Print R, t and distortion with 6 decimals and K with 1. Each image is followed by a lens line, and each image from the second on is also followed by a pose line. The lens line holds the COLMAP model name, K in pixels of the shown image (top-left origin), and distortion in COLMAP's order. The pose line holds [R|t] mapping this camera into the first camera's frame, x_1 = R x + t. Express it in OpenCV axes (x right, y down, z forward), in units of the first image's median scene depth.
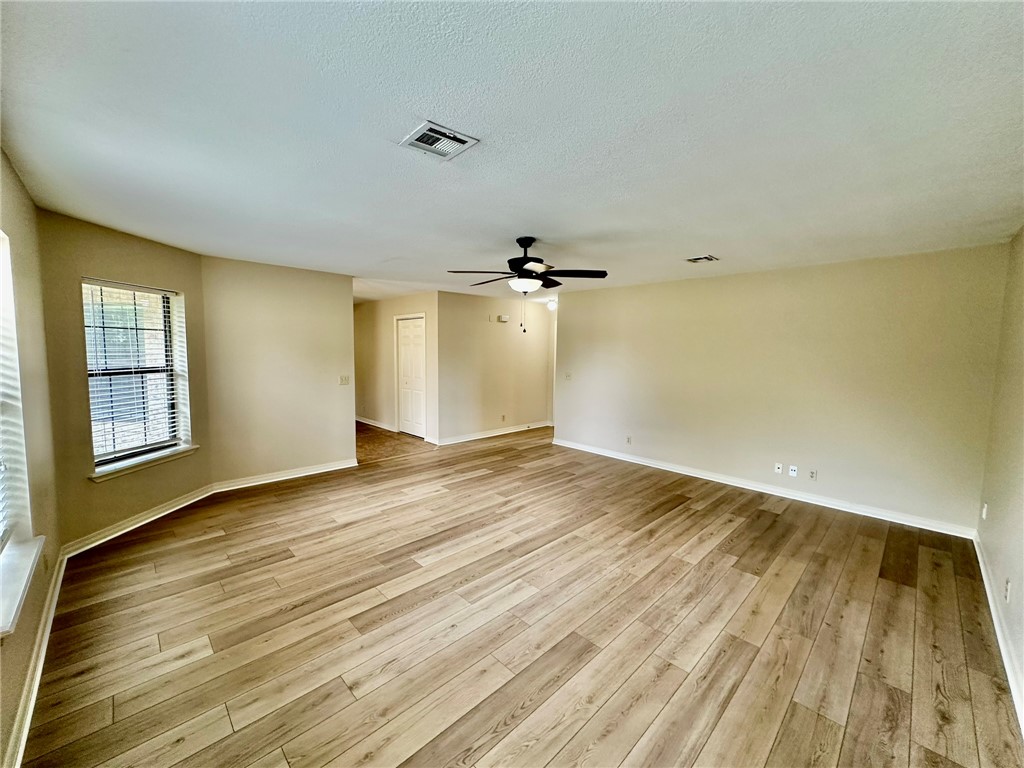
lens RADIAL K [[405.9, 0, 512.0], [0, 405.9, 384.0], [0, 0, 1]] dist [-0.003249, 0.000166]
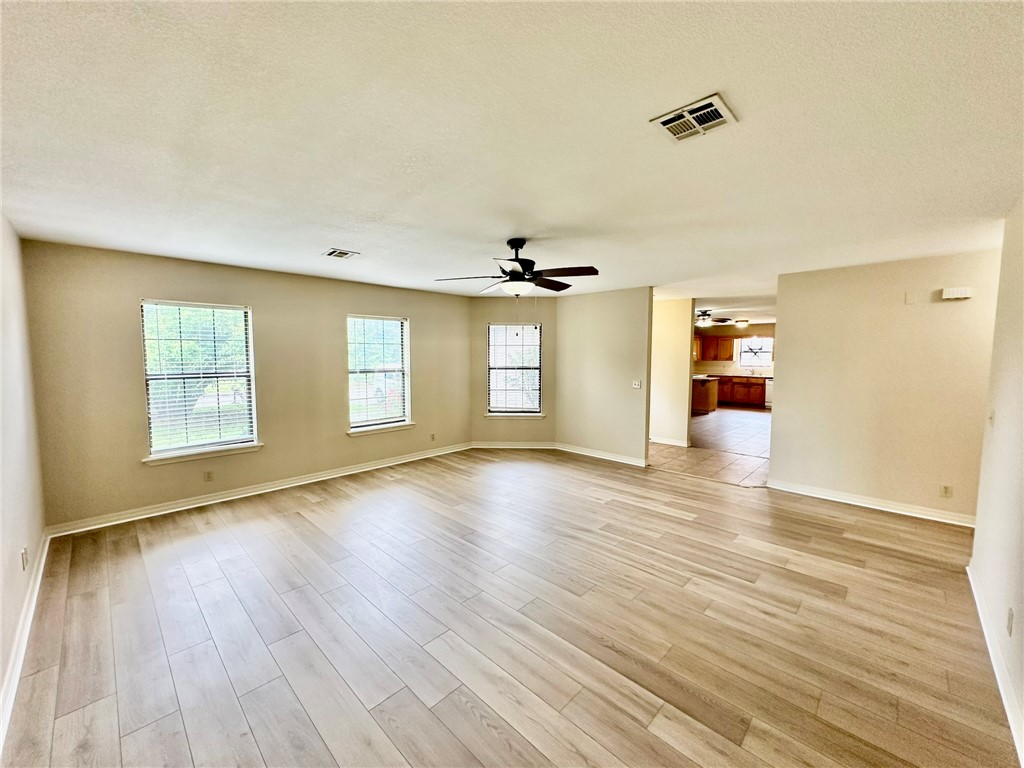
lens RADIAL K [[405.9, 0, 512.0], [0, 405.9, 384.0], [0, 0, 1]] dist [-0.003249, 0.000166]
pose [[0.026167, 0.059983, -0.997856, 0.876253], [-0.086825, 0.994562, 0.057508, -0.058230], [0.995880, 0.085134, 0.031233, 0.835733]]
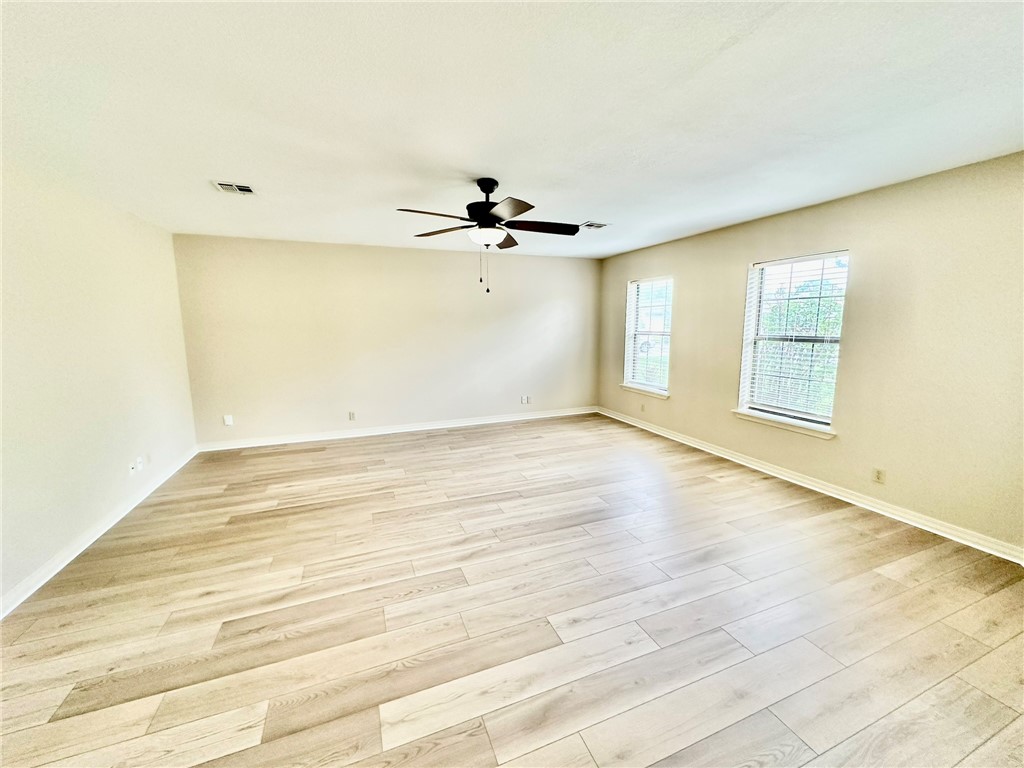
lens RADIAL K [[405.9, 0, 512.0], [0, 405.9, 384.0], [0, 0, 1]] dist [-0.003249, 0.000166]
pose [[-0.921707, -0.067415, 0.381984, -0.313371], [0.025121, 0.972339, 0.232221, -0.118027], [-0.387073, 0.223635, -0.894518, 1.558426]]
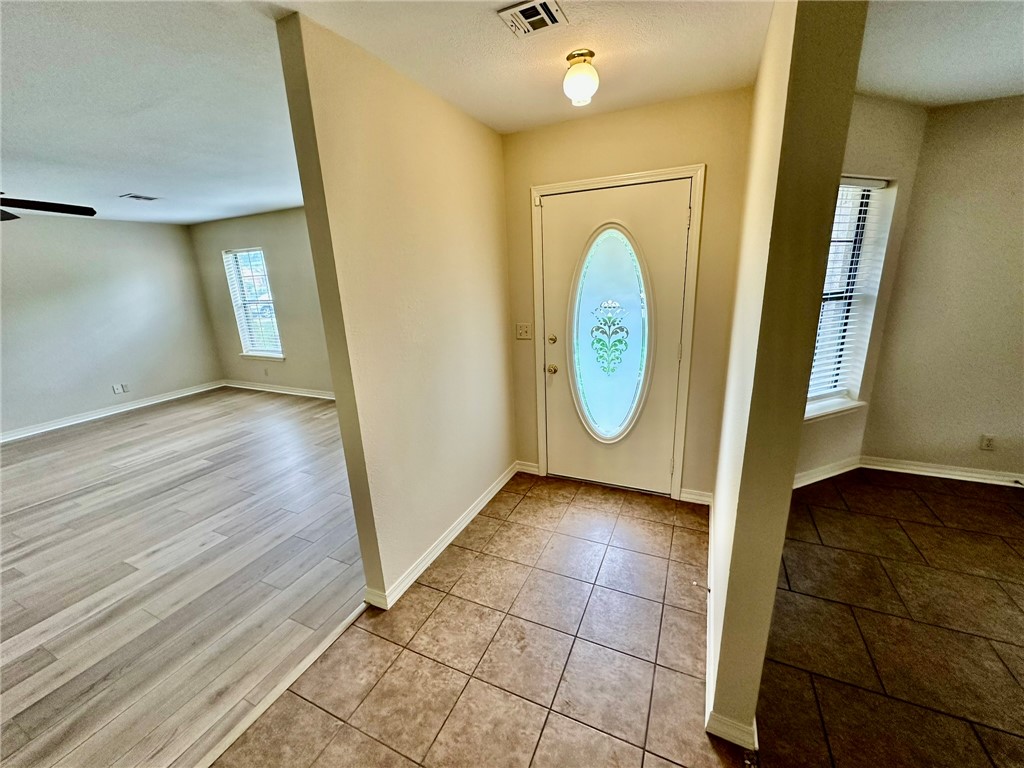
lens RADIAL K [[405.9, 0, 512.0], [0, 405.9, 384.0], [0, 0, 1]] dist [-0.003249, 0.000166]
pose [[-0.936699, 0.116296, -0.330257, -0.561016], [-0.001551, 0.941840, 0.336058, -0.169233], [0.350132, 0.315297, -0.882041, 1.812675]]
